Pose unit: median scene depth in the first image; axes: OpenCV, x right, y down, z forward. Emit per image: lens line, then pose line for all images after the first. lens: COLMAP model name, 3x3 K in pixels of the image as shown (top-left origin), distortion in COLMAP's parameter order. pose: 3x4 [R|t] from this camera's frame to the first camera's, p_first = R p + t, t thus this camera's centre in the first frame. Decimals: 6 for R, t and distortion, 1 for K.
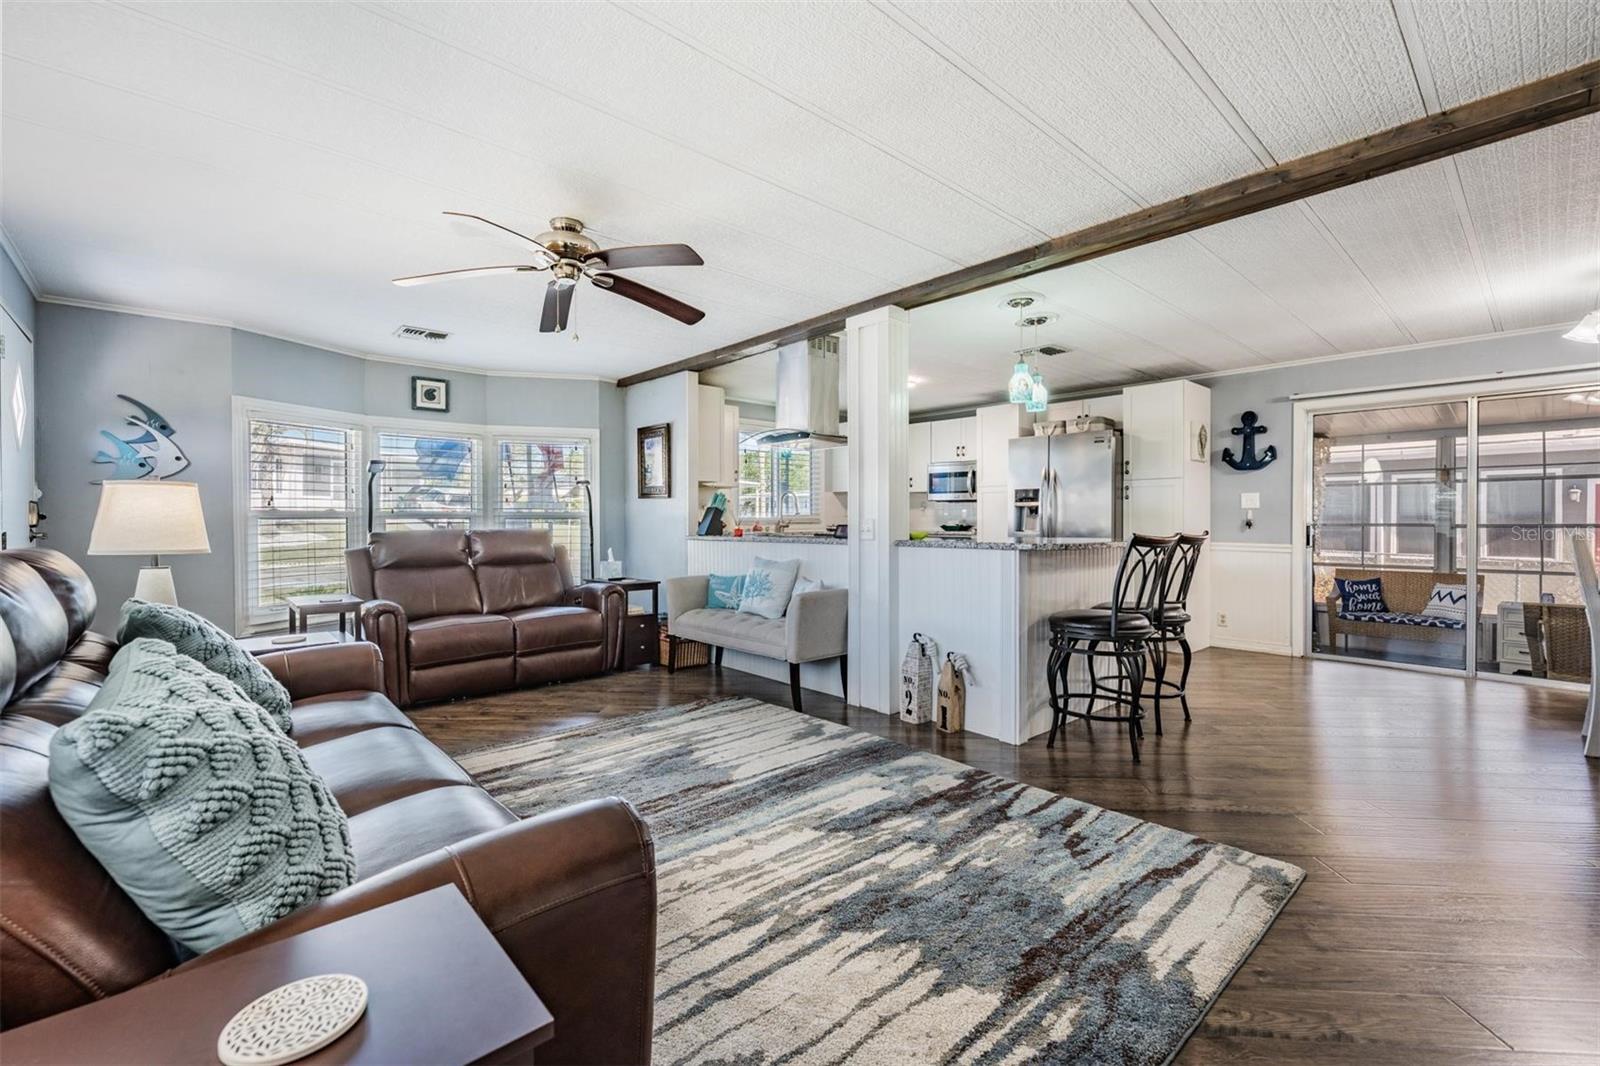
lens RADIAL K [[687.2, 0, 796.8], [0, 687.2, 522.9], [0, 0, 1]] dist [0.000170, 0.000199]
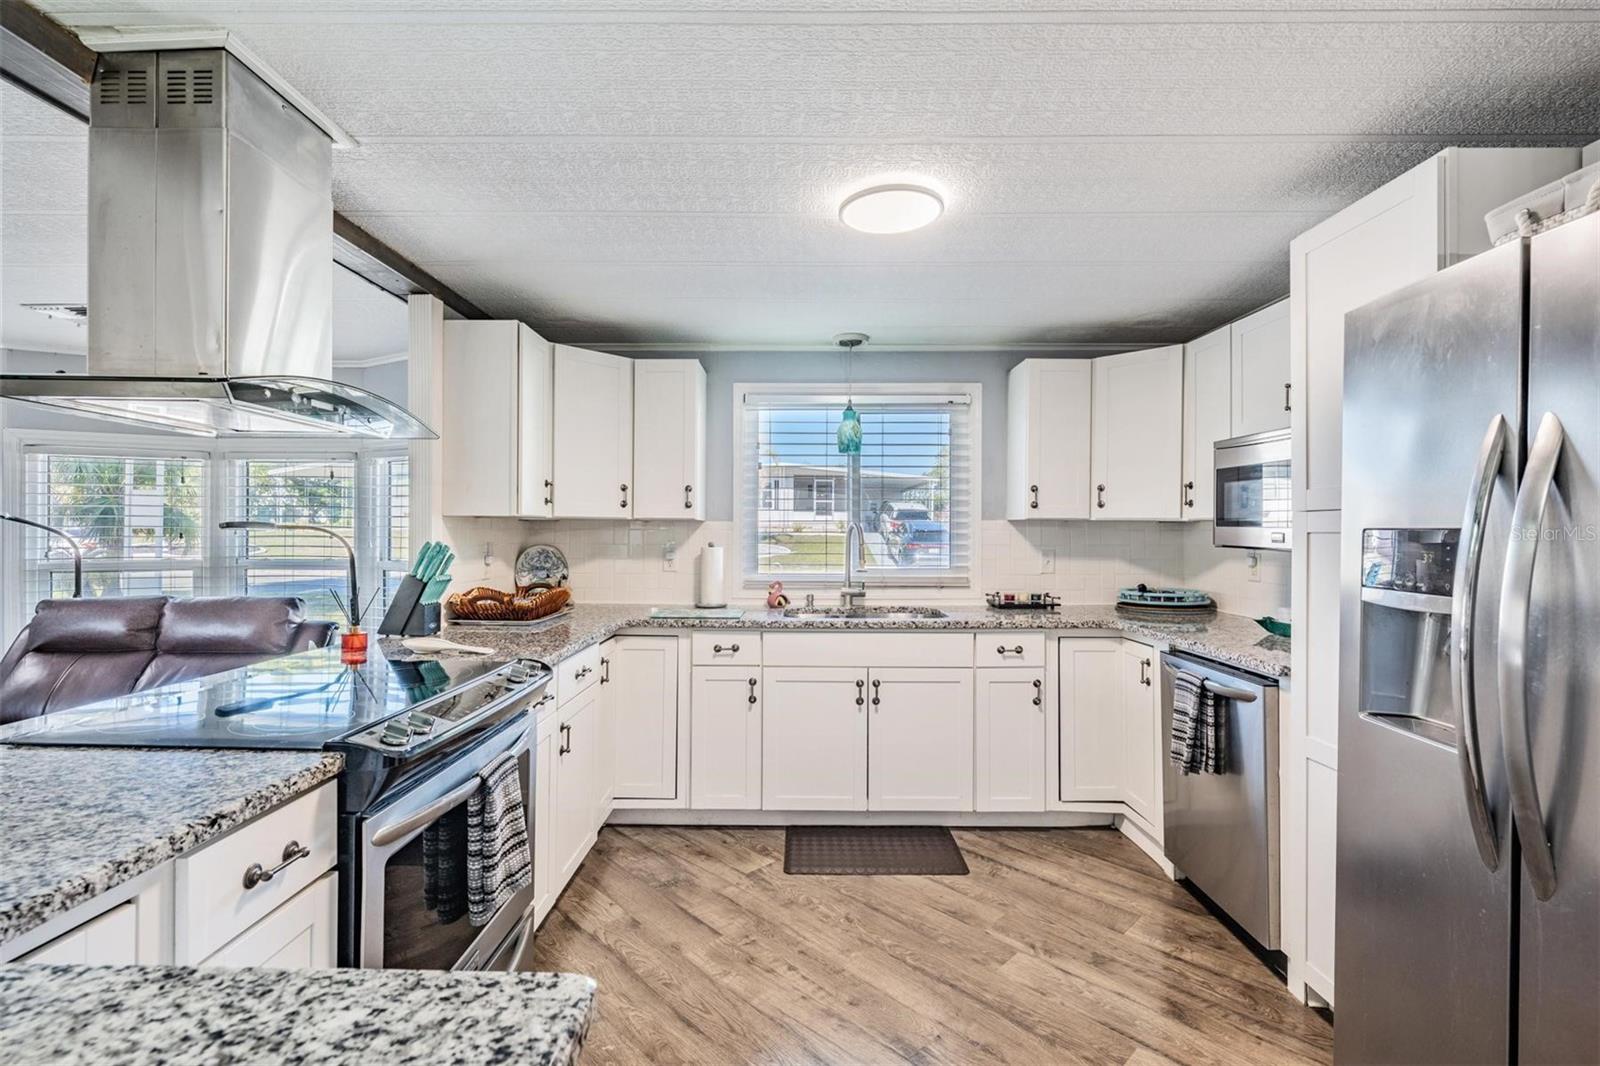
lens RADIAL K [[710.4, 0, 799.8], [0, 710.4, 531.1], [0, 0, 1]] dist [0.001437, -0.001814]
pose [[0.733238, 0.006709, -0.679939, 0.548038], [-0.008697, 0.999962, 0.000489, -0.075361], [0.679917, 0.005554, 0.733268, 1.133917]]
